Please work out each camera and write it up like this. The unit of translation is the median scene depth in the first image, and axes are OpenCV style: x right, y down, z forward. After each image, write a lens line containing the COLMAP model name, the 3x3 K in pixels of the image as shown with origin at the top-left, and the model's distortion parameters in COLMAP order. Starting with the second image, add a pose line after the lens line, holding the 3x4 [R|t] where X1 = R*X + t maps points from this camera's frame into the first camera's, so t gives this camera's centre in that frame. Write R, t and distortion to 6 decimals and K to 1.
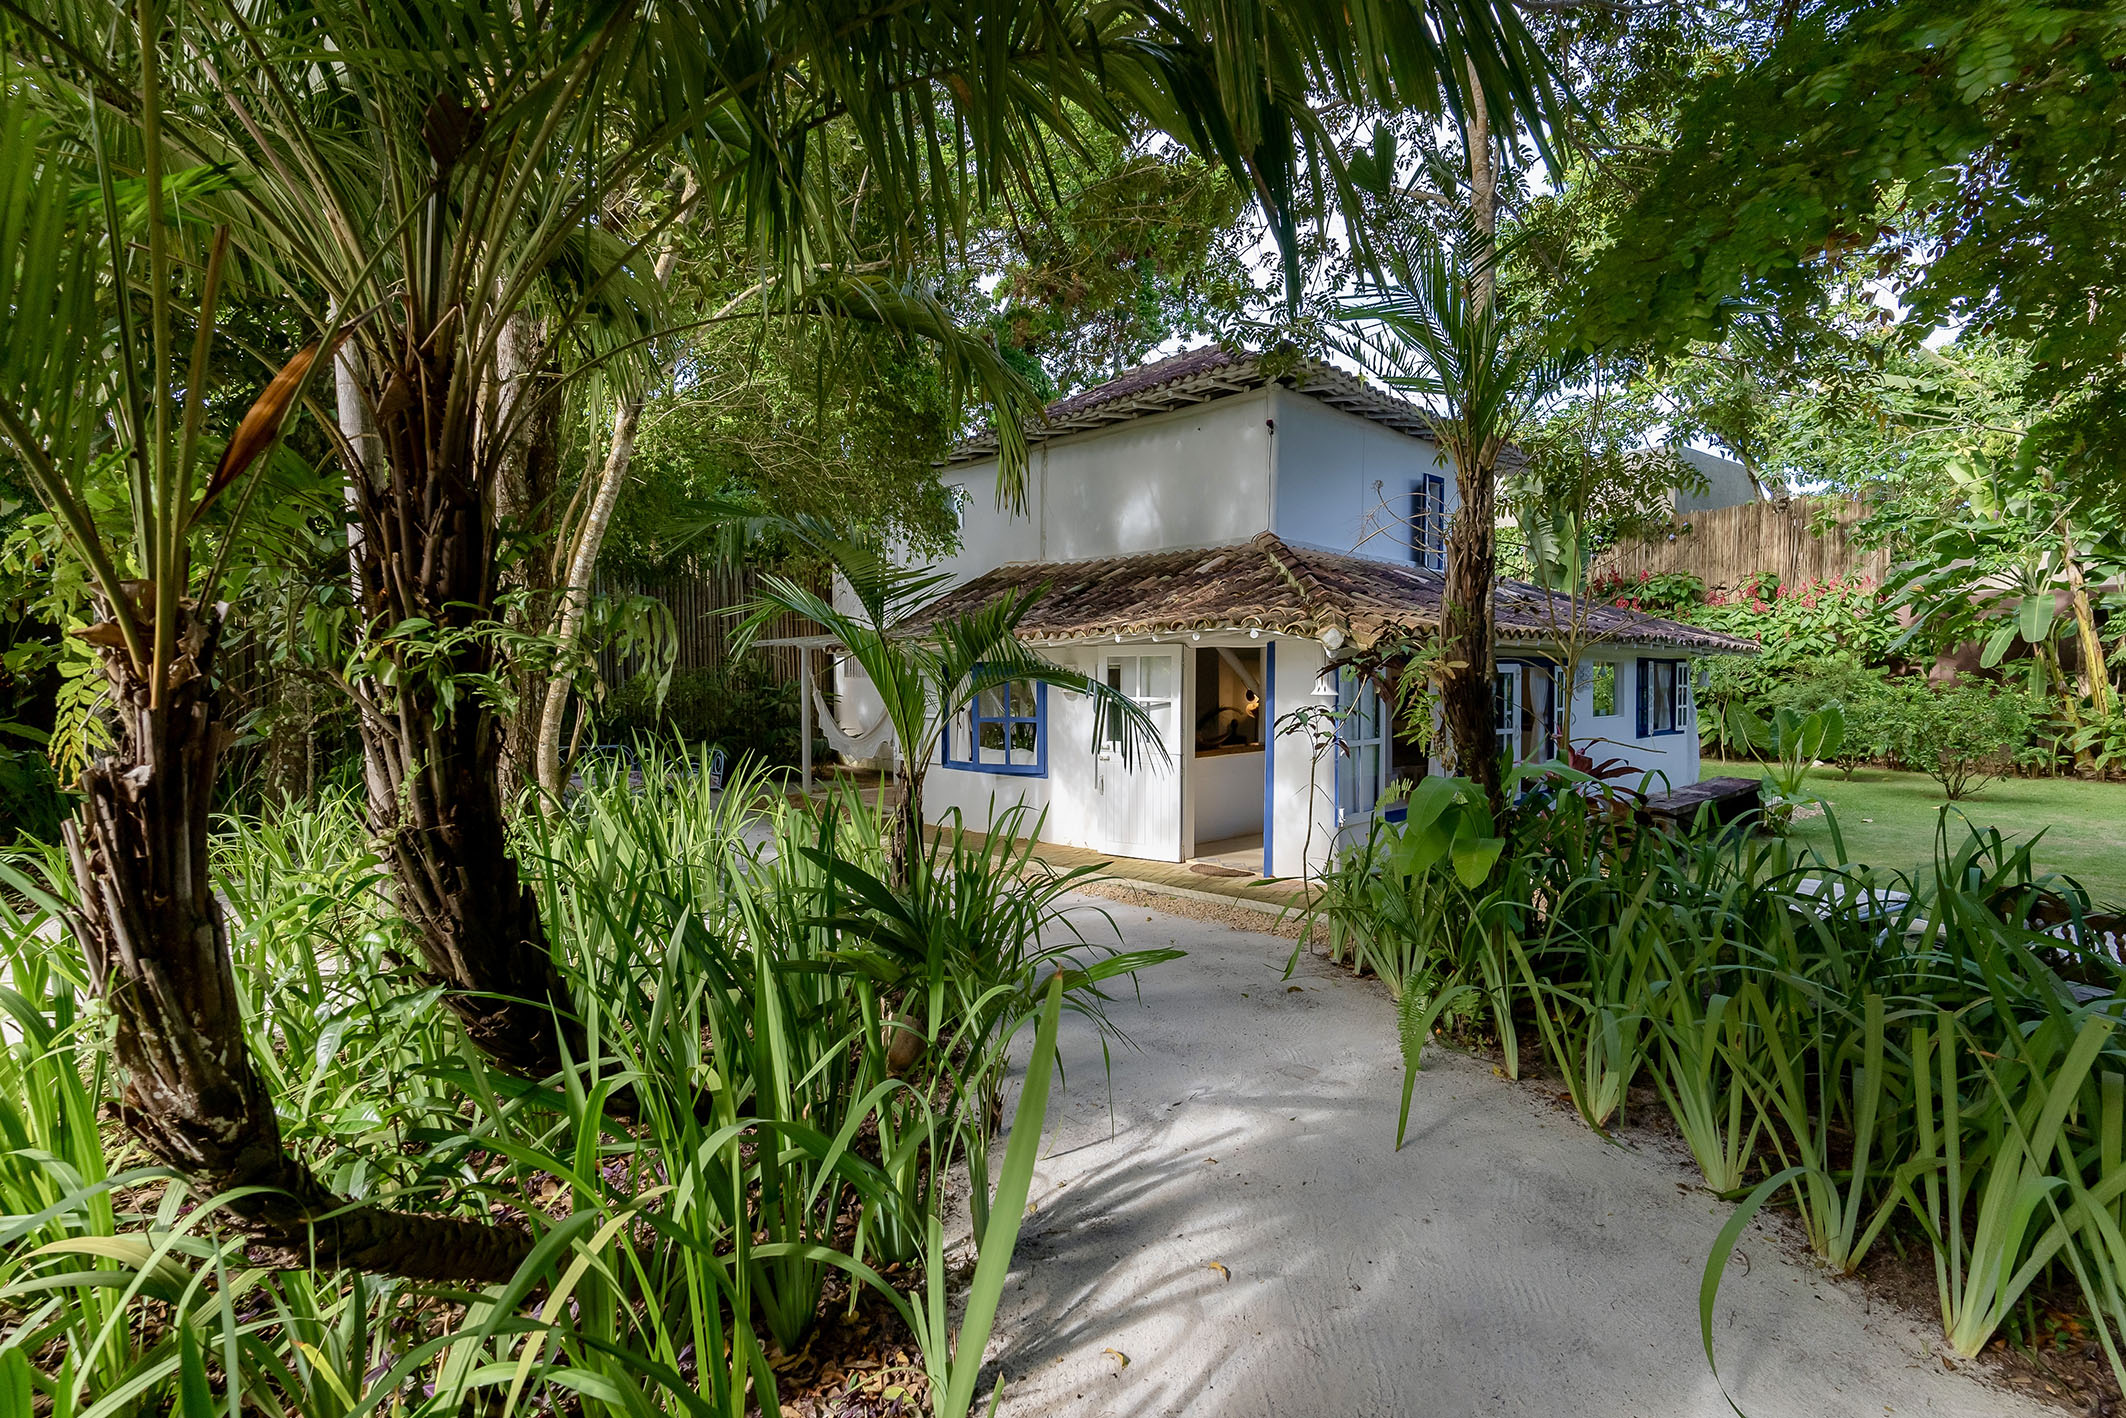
lens RADIAL K [[1023.8, 0, 1096.0], [0, 1023.8, 688.3], [0, 0, 1]] dist [-0.001755, -0.000206]
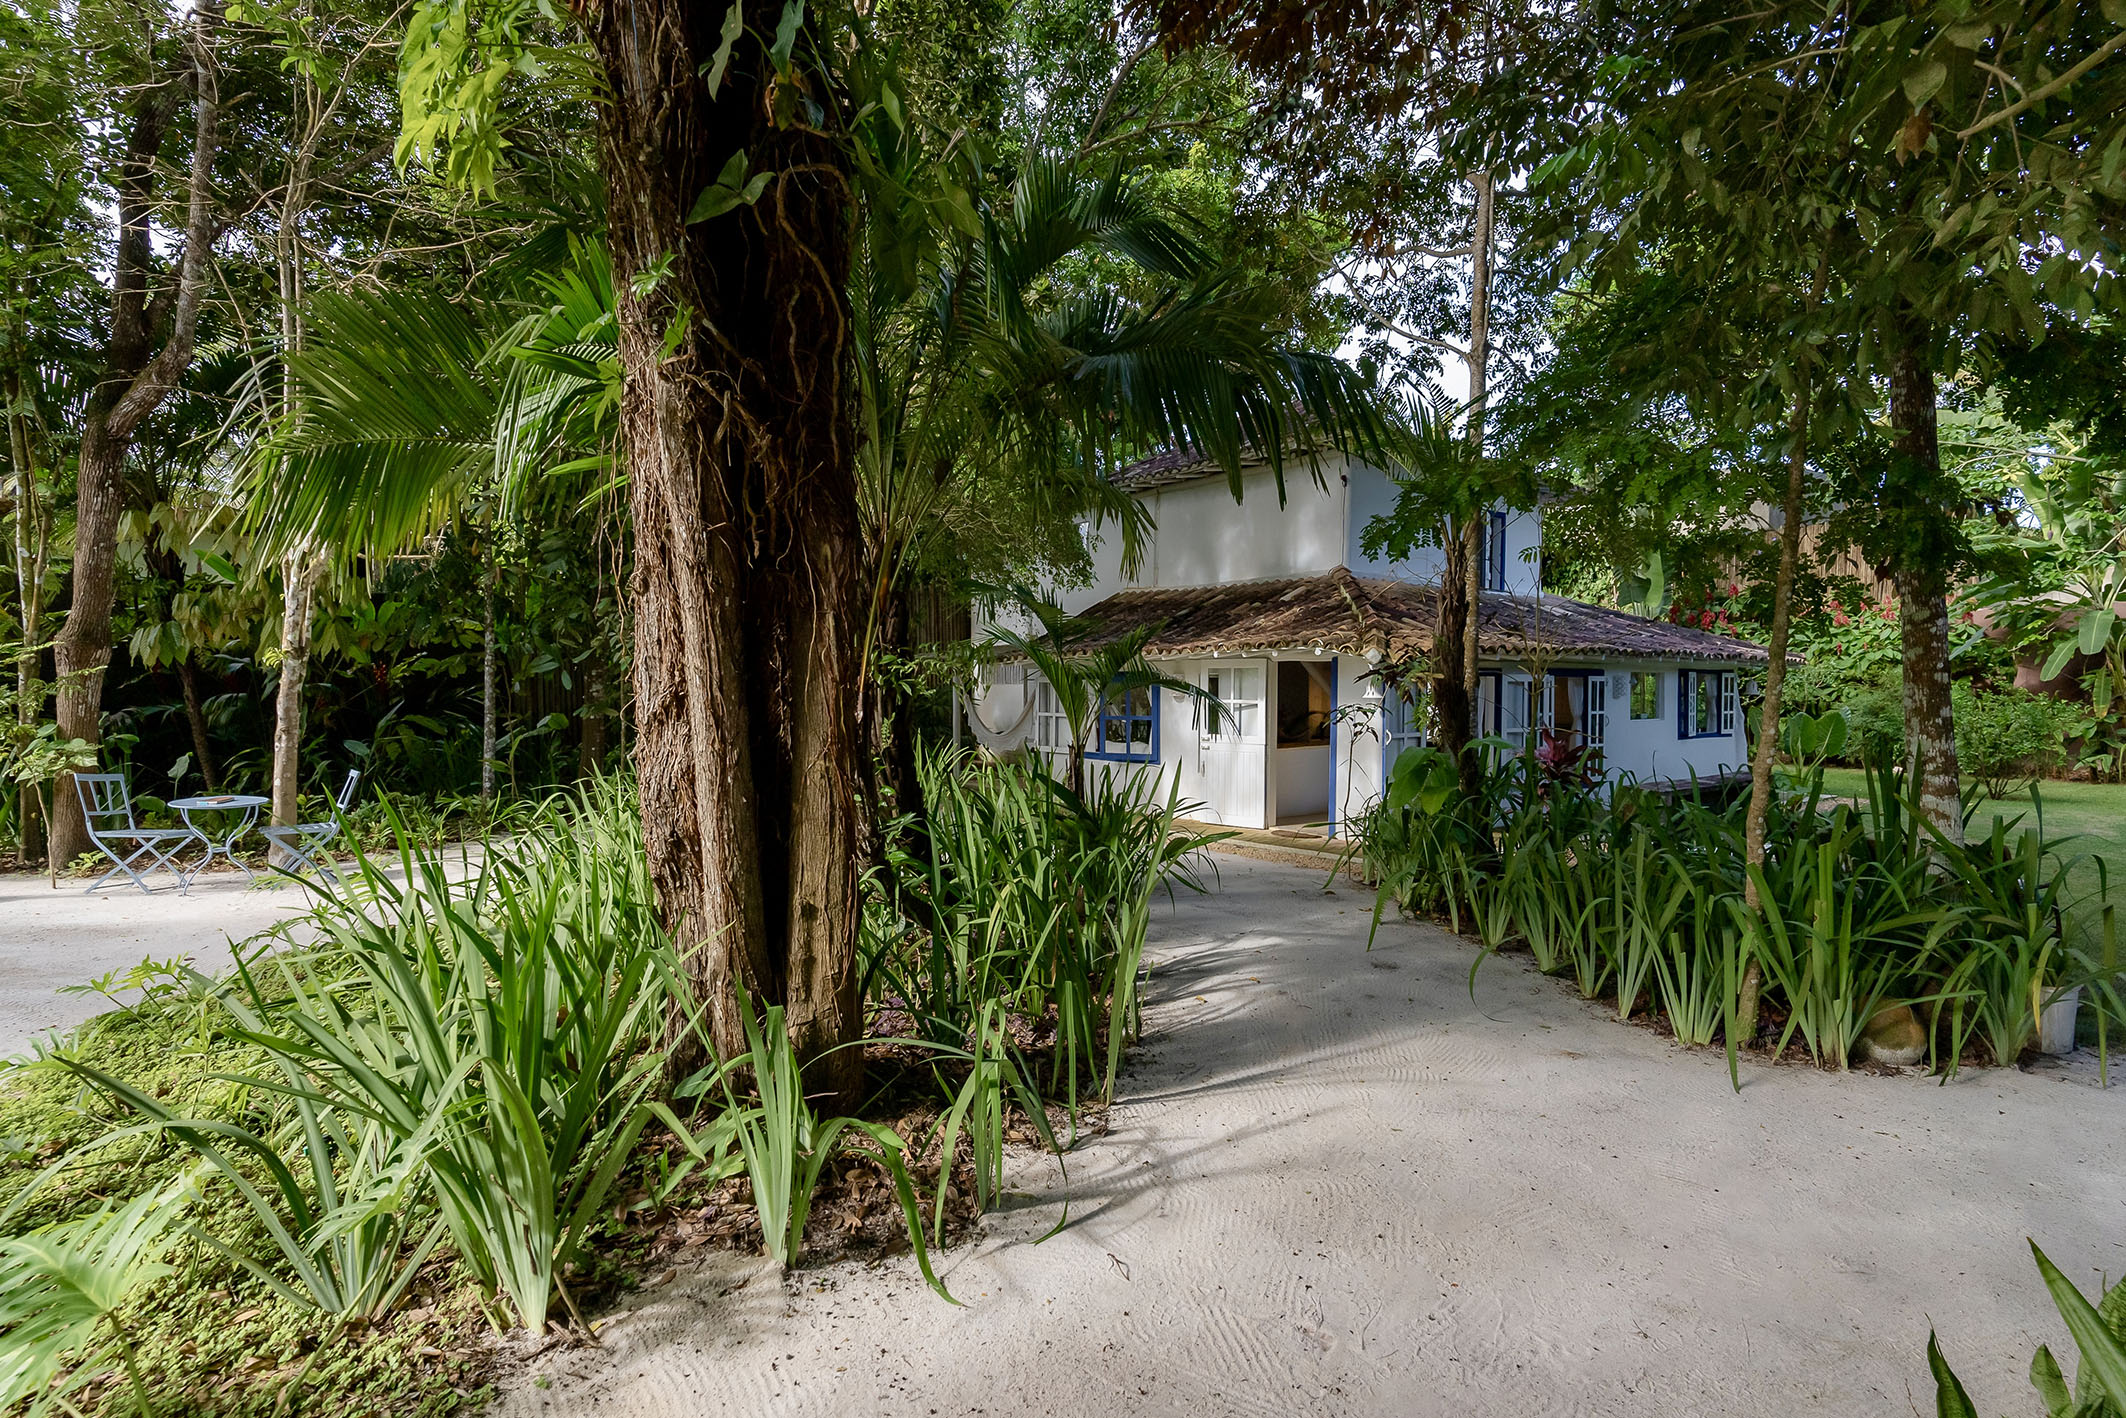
lens RADIAL K [[1023.8, 0, 1096.0], [0, 1023.8, 688.3], [0, 0, 1]] dist [-0.001755, -0.000206]
pose [[0.994466, 0.002880, -0.105020, 0.006623], [-0.003738, 0.999961, -0.007976, 0.004736], [0.104993, 0.008325, 0.994438, -0.280935]]
